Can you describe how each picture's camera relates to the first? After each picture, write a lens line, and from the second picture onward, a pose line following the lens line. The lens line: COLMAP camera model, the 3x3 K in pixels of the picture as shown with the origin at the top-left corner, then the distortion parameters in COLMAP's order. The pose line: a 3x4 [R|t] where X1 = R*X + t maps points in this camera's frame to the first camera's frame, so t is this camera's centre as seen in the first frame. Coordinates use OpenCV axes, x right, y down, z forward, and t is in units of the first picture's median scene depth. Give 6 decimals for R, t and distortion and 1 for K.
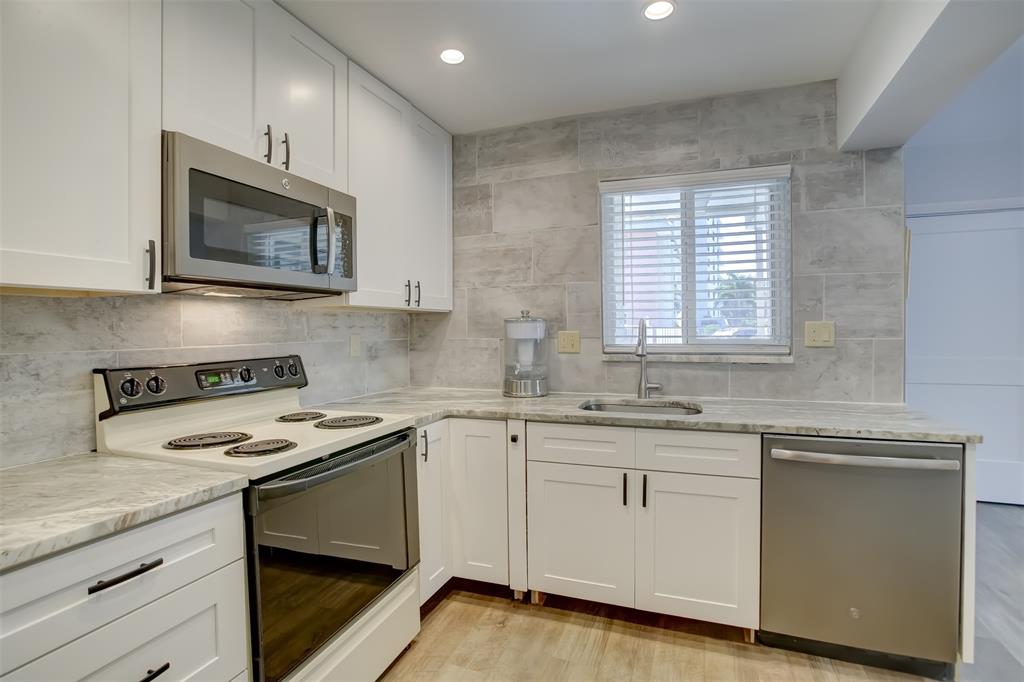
lens RADIAL K [[483.1, 0, 519.3], [0, 483.1, 332.8], [0, 0, 1]] dist [-0.022263, 0.000521]
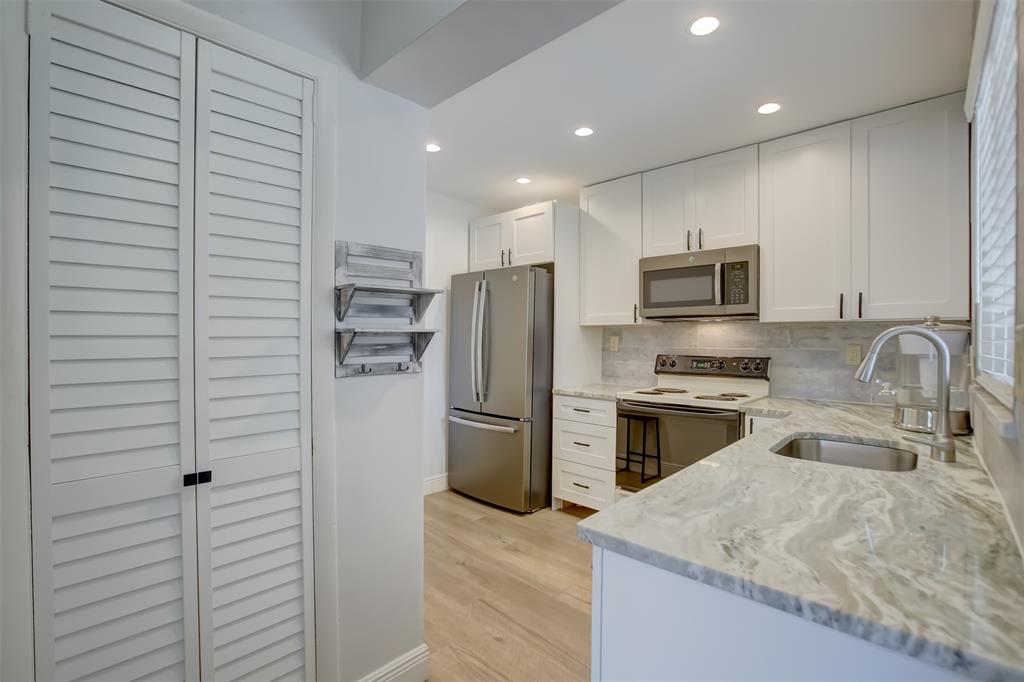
lens RADIAL K [[483.1, 0, 519.3], [0, 483.1, 332.8], [0, 0, 1]] dist [-0.022263, 0.000521]
pose [[-0.410710, -0.003571, -0.911759, 1.239453], [-0.007174, 0.999974, -0.000685, -0.022558], [0.911738, 0.006259, -0.410725, 0.980545]]
